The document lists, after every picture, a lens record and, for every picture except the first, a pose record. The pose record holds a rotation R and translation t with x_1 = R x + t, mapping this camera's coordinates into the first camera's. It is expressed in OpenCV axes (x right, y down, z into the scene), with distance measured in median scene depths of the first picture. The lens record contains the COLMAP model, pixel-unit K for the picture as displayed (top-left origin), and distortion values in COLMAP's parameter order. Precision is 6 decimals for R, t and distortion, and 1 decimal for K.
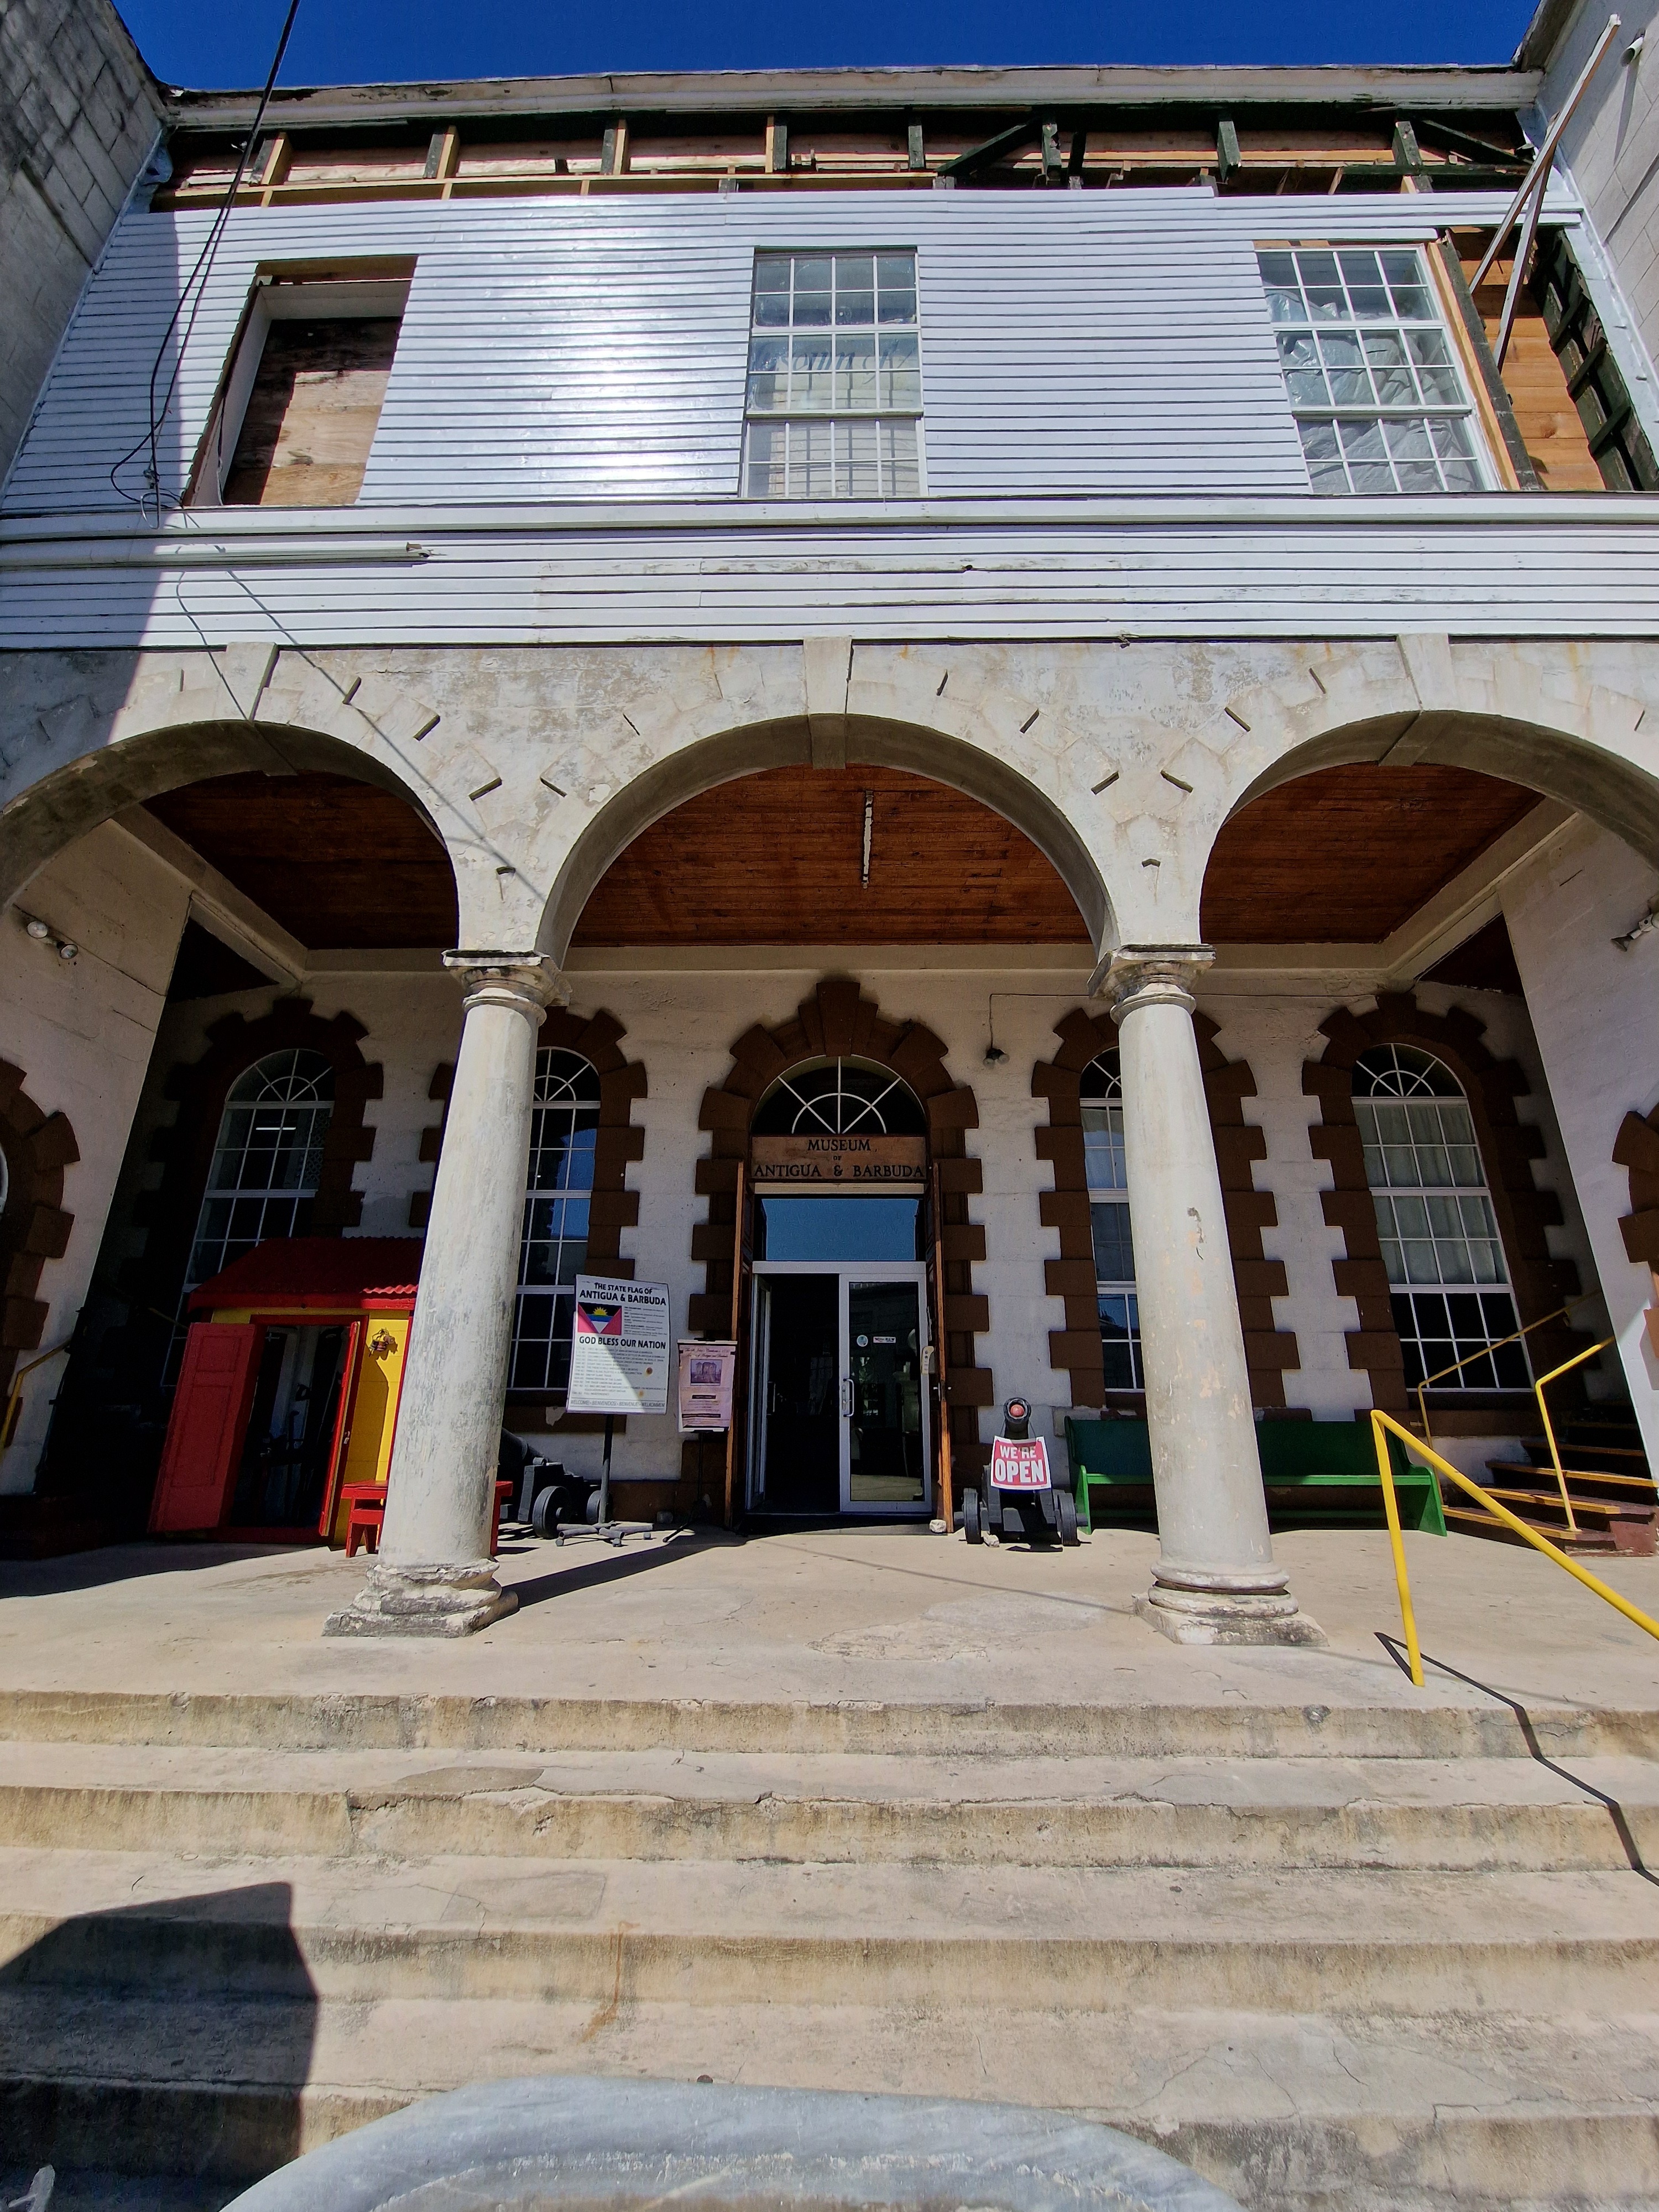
lens RADIAL K [[901.3, 0, 826.9], [0, 901.3, 1103.5], [0, 0, 1]] dist [-0.004056, -0.000962]
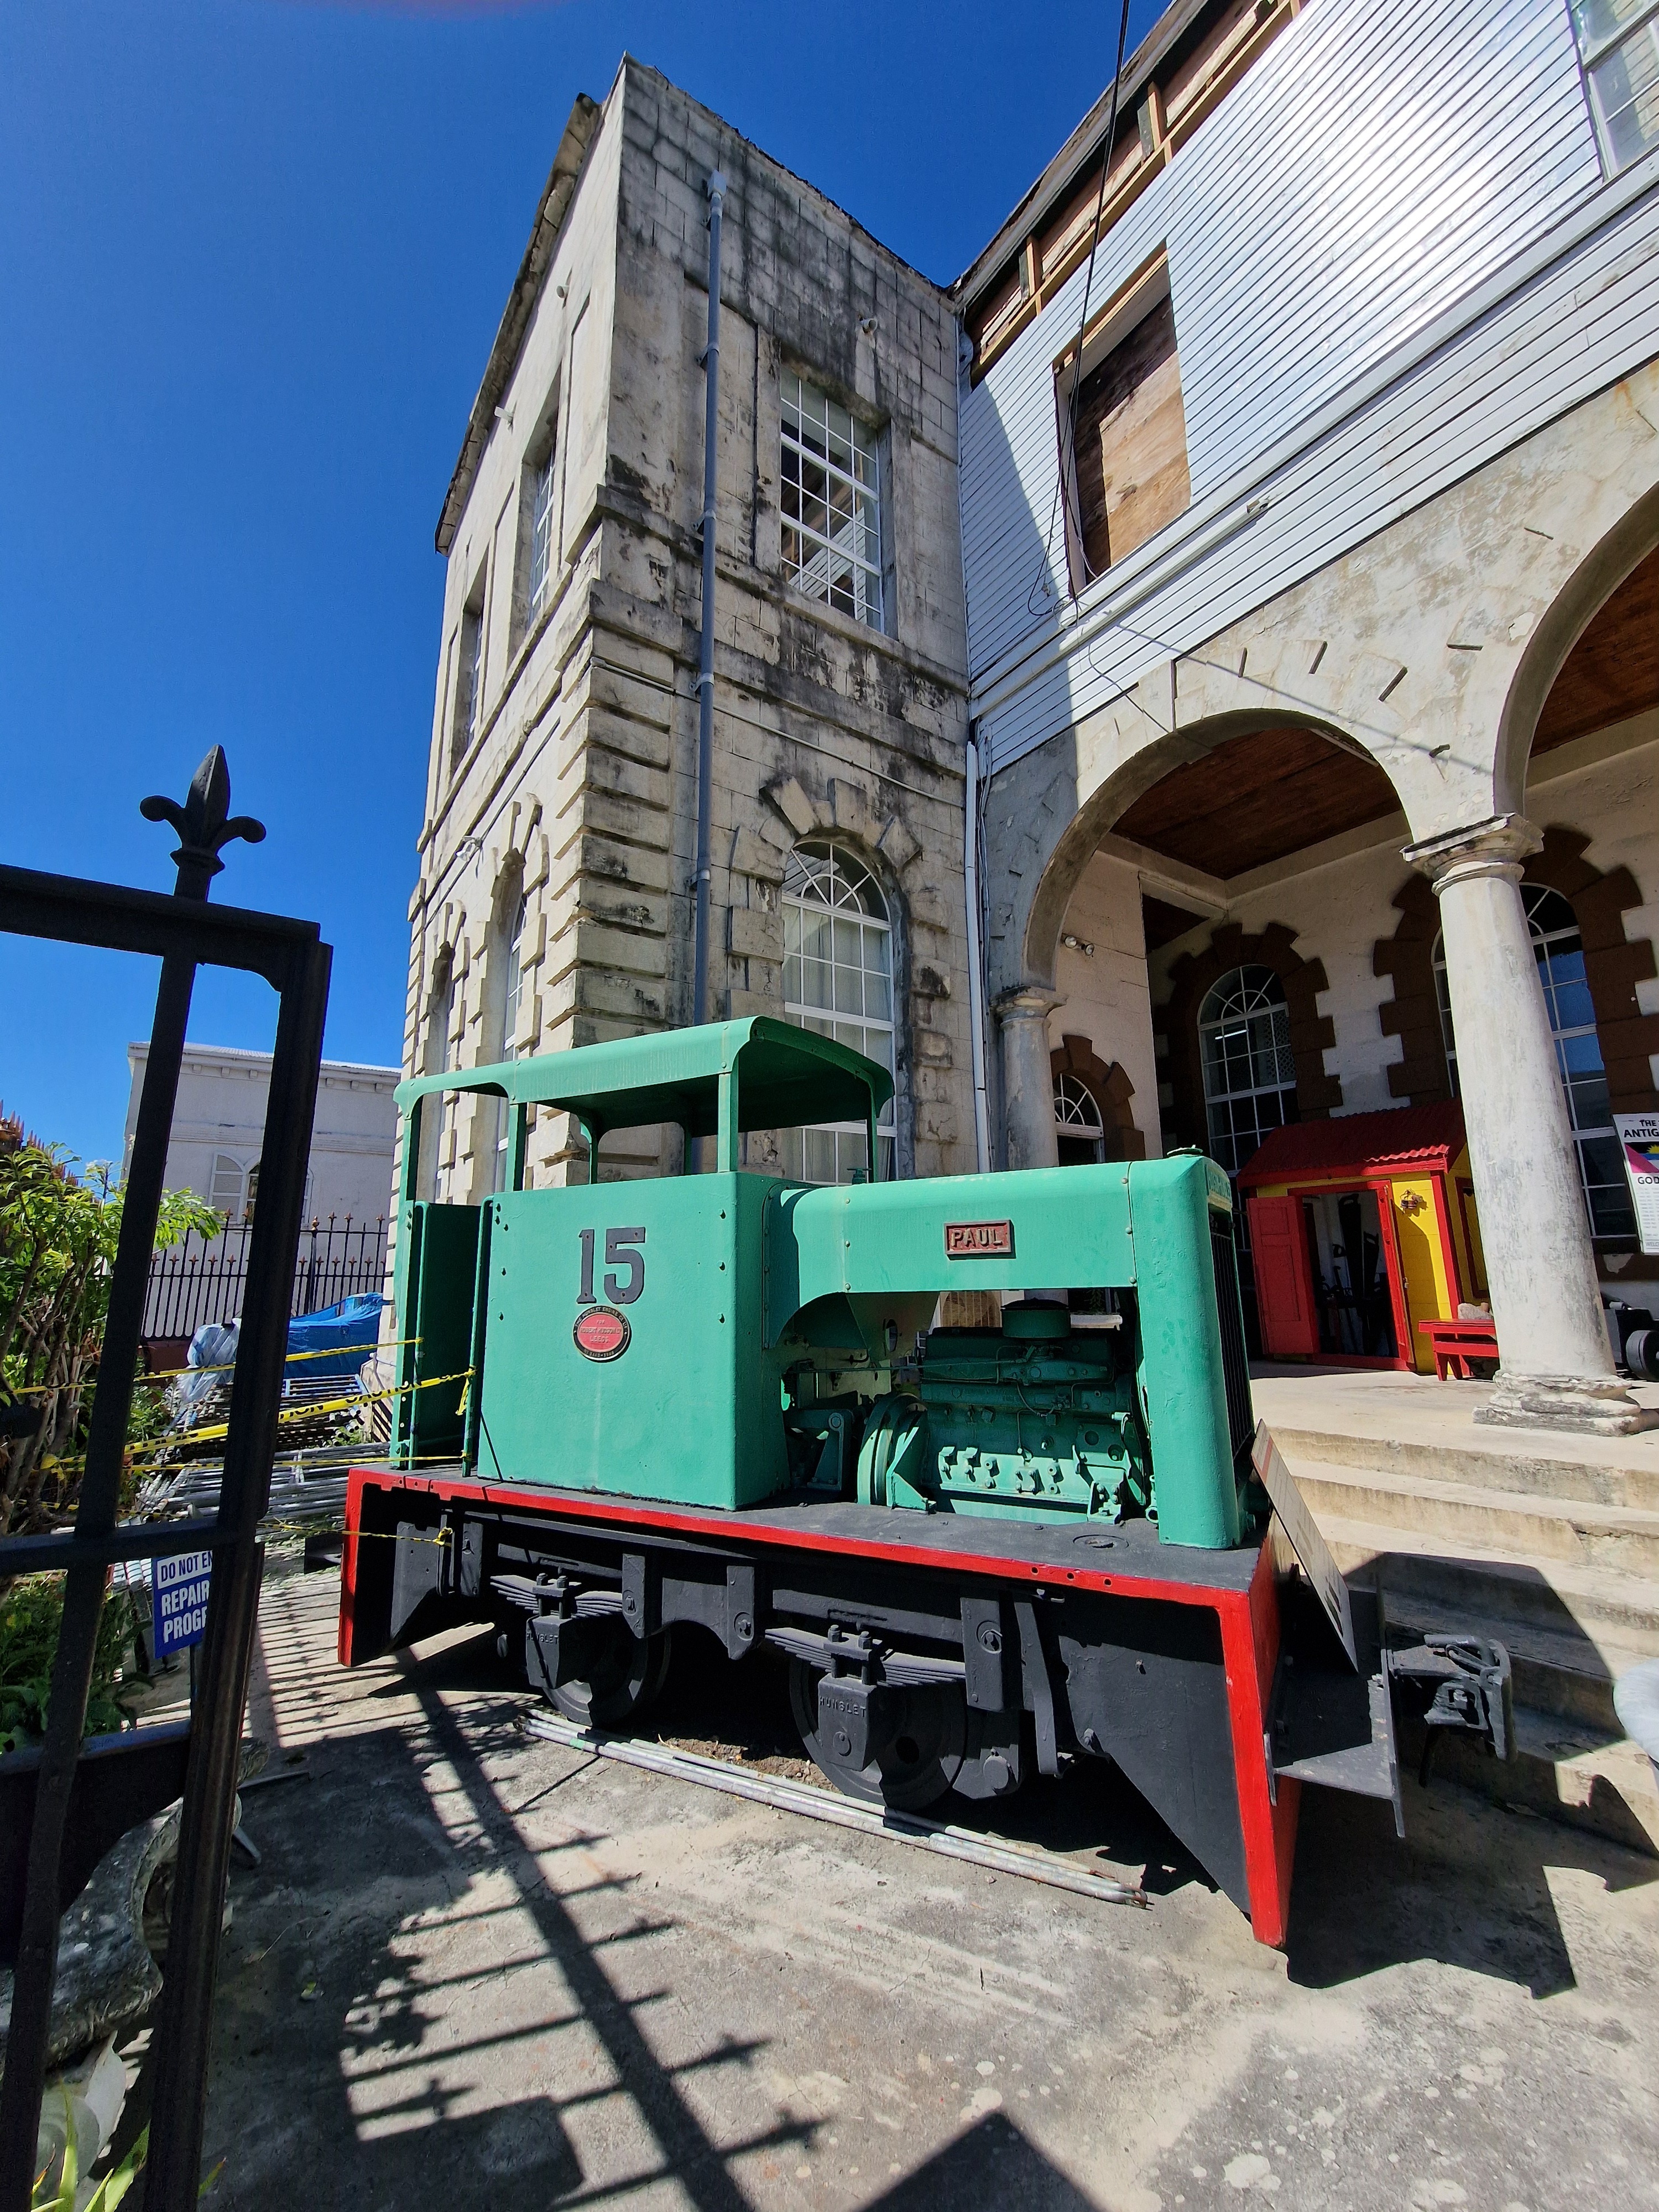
lens RADIAL K [[901.3, 0, 837.9], [0, 901.3, 1100.1], [0, 0, 1]] dist [-0.004056, -0.000962]
pose [[0.587081, -0.173306, -0.790760, -0.011056], [0.273205, 0.961923, -0.007985, -0.046534], [0.762033, -0.211352, 0.612075, -0.228432]]
